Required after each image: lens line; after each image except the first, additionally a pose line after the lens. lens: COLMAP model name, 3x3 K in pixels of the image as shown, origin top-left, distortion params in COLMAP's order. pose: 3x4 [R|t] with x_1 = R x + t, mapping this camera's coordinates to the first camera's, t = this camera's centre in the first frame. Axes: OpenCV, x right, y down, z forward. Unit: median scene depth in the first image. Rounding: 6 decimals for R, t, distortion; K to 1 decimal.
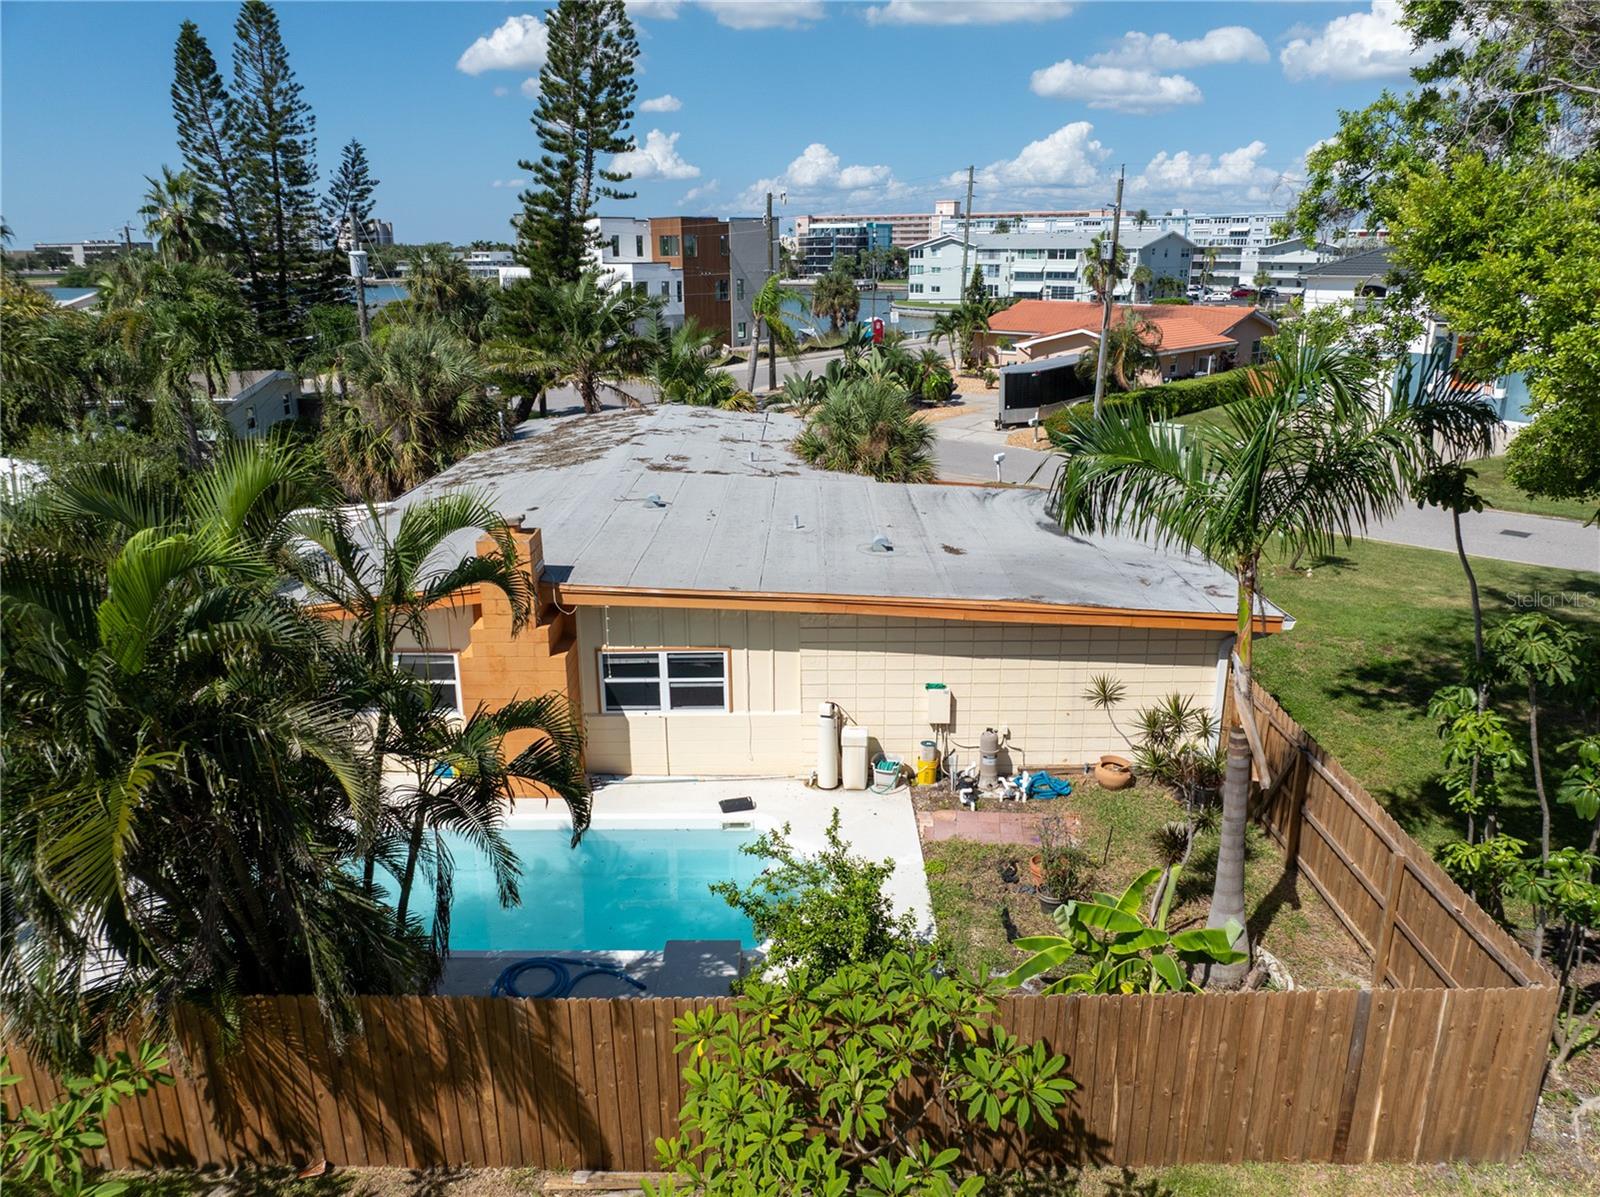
lens RADIAL K [[1128.2, 0, 804.8], [0, 1128.2, 590.5], [0, 0, 1]] dist [-0.047391, 0.014402]
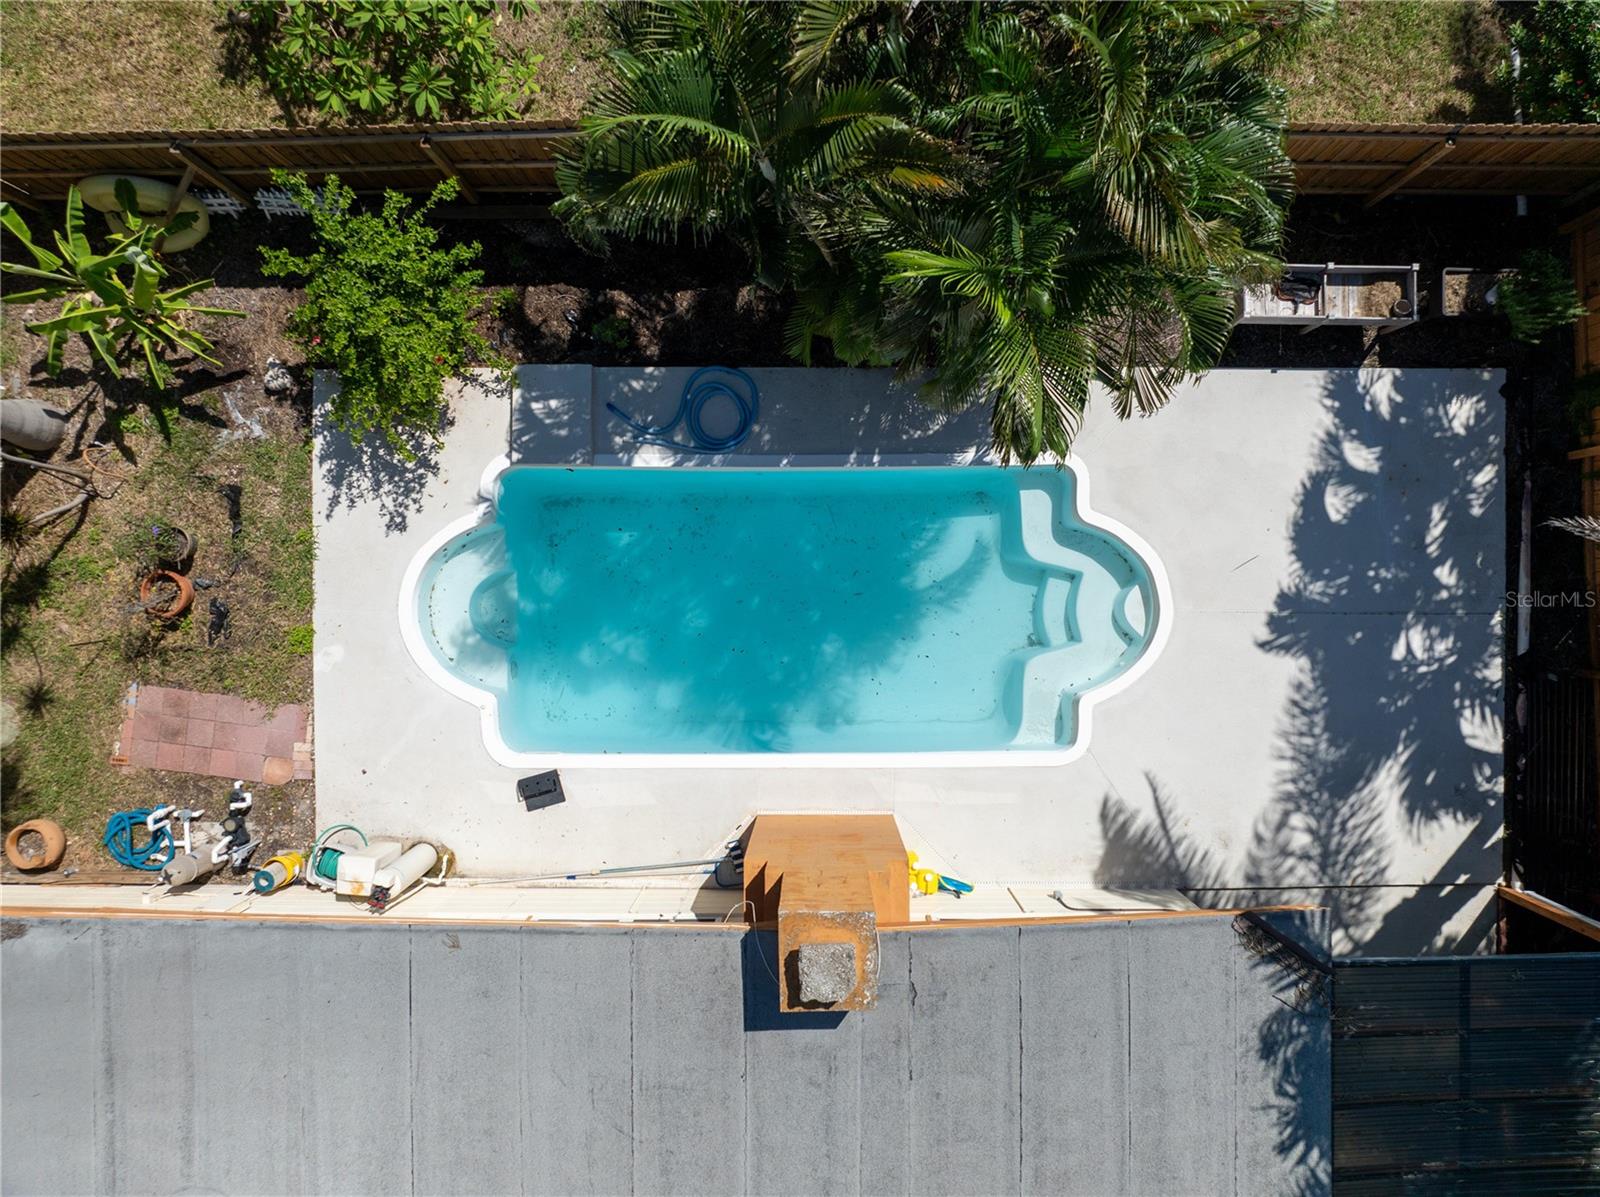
lens RADIAL K [[1128.2, 0, 789.7], [0, 1128.2, 600.4], [0, 0, 1]] dist [-0.047391, 0.014402]
pose [[-0.999944, 0.004220, 0.009683, -0.232117], [0.008023, -0.292845, 0.956126, -0.478344], [0.006871, 0.956151, 0.292795, 0.625934]]
